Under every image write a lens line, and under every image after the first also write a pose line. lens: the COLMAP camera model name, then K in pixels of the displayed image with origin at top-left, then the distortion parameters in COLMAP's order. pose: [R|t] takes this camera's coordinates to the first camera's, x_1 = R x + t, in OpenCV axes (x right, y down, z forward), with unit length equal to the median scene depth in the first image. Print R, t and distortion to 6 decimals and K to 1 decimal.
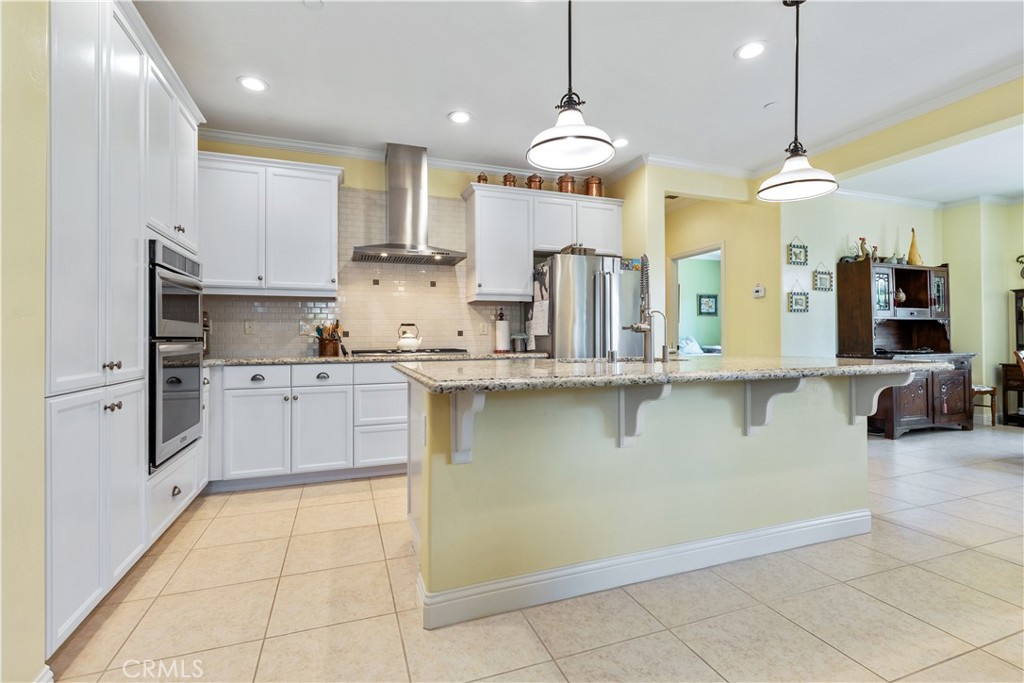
lens RADIAL K [[461.6, 0, 507.2], [0, 461.6, 338.7], [0, 0, 1]] dist [-0.010076, -0.000563]
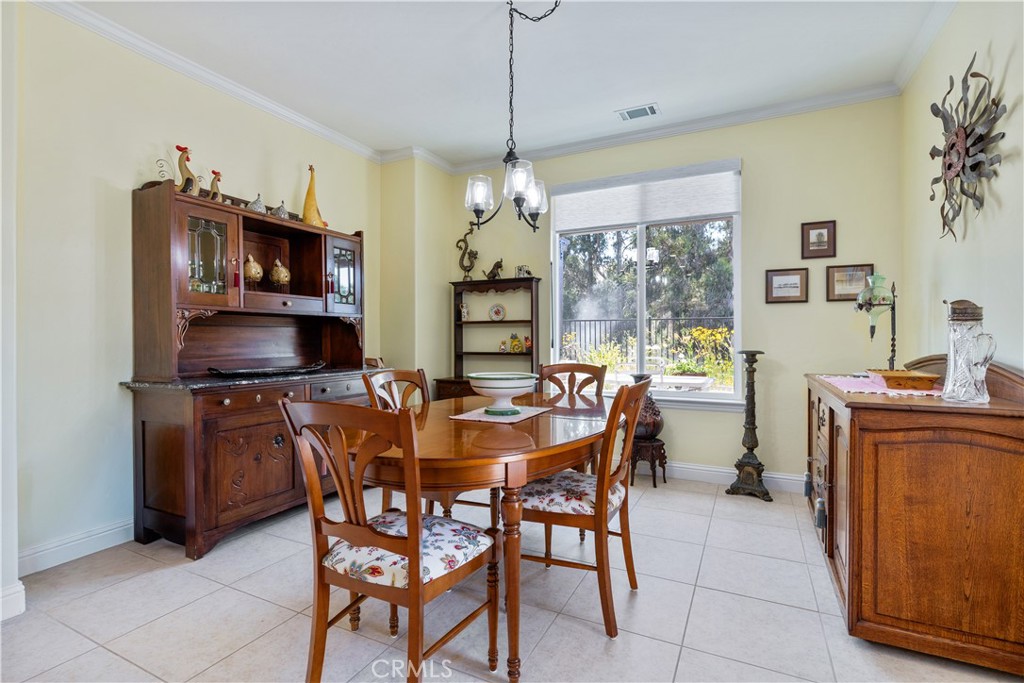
lens RADIAL K [[471.1, 0, 522.7], [0, 471.1, 342.3], [0, 0, 1]] dist [0.004696, 0.000181]
pose [[0.699839, -0.003927, 0.714290, 0.820718], [-0.002590, 0.999964, 0.008036, -0.015527], [-0.714296, -0.007473, 0.699804, 0.464084]]
